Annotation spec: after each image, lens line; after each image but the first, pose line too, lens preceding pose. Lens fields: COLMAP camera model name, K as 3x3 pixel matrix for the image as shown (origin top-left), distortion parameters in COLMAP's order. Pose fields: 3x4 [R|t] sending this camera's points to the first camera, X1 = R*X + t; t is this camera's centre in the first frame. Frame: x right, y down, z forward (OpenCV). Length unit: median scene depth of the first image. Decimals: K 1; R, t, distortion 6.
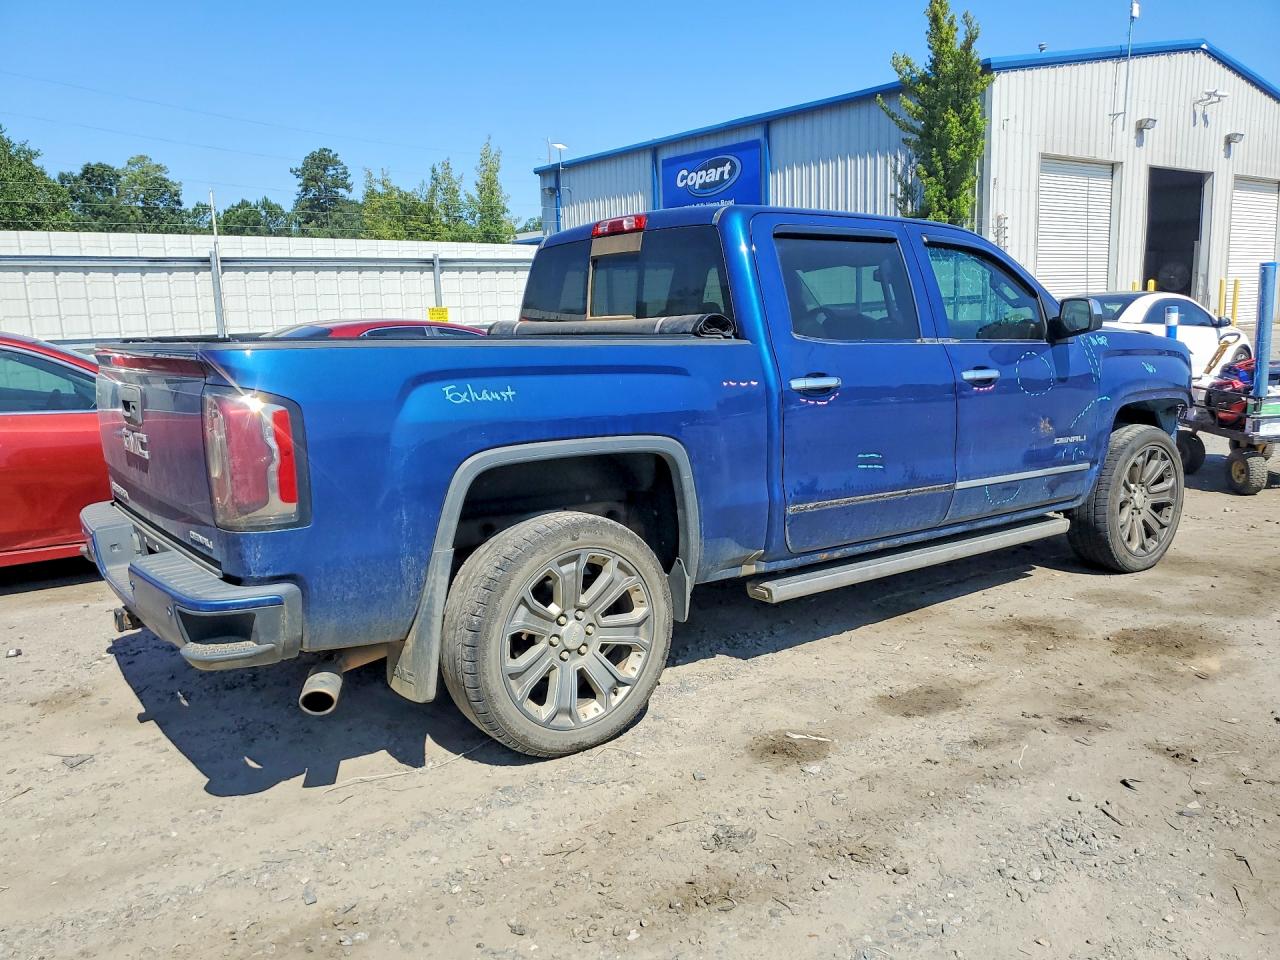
lens RADIAL K [[1008.5, 0, 645.8], [0, 1008.5, 479.6], [0, 0, 1]] dist [-0.027932, 0.071920]
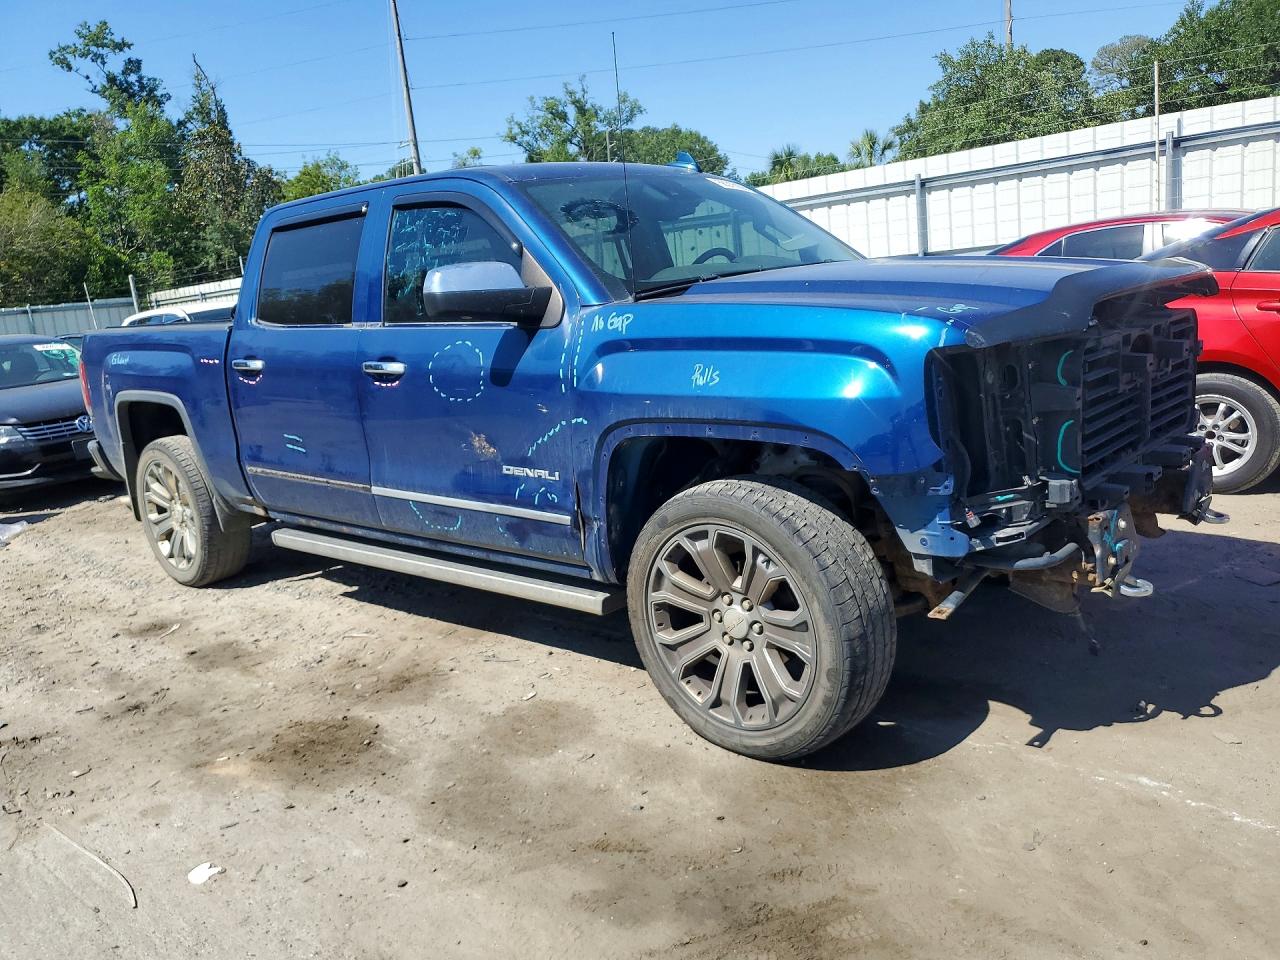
lens RADIAL K [[1008.5, 0, 645.8], [0, 1008.5, 479.6], [0, 0, 1]] dist [-0.027932, 0.071920]
pose [[0.233219, 0.201101, -0.951403, 1.147484], [-0.077367, 0.979118, 0.187994, -0.178483], [0.969342, 0.029764, 0.243907, 0.958035]]
